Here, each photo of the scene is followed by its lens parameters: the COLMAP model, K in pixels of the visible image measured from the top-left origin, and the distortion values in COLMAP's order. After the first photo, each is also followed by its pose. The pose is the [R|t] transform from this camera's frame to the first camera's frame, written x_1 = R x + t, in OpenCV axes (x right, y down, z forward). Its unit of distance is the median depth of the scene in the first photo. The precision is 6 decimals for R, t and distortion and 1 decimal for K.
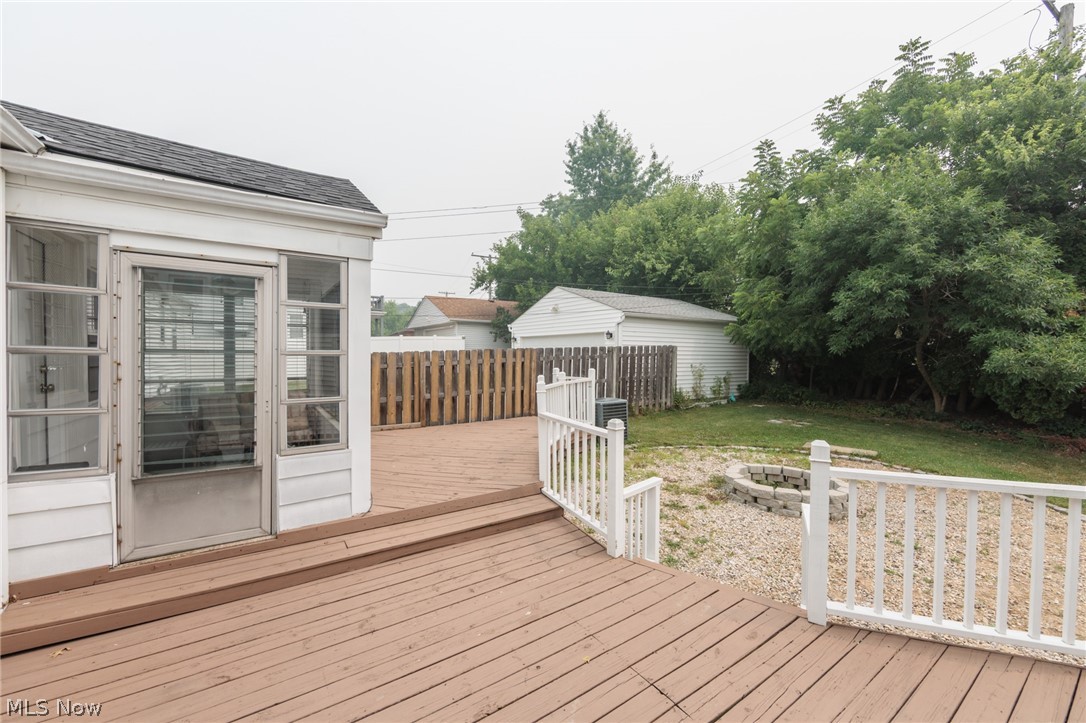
lens RADIAL K [[417.6, 0, 548.5], [0, 417.6, 361.4], [0, 0, 1]] dist [-0.000279, -0.000224]
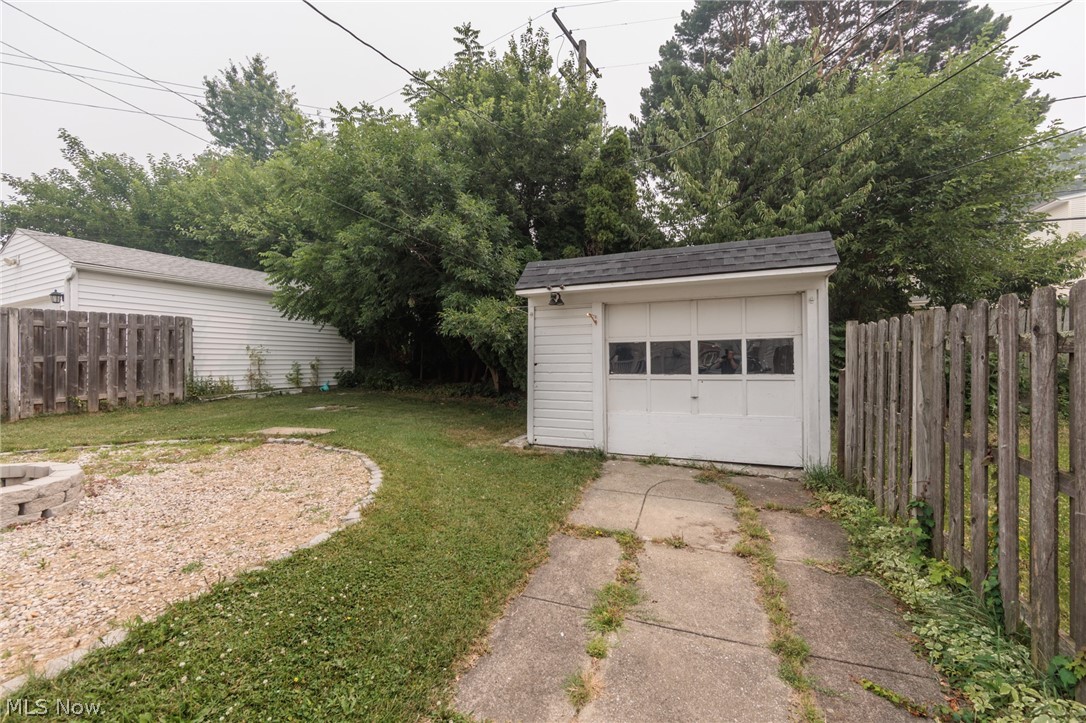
lens RADIAL K [[417.6, 0, 548.5], [0, 417.6, 361.4], [0, 0, 1]] dist [-0.000279, -0.000224]
pose [[0.866749, -0.011755, 0.498606, 0.482844], [0.020306, 0.999725, -0.011730, 0.062774], [-0.498331, 0.020292, 0.866749, 0.029041]]
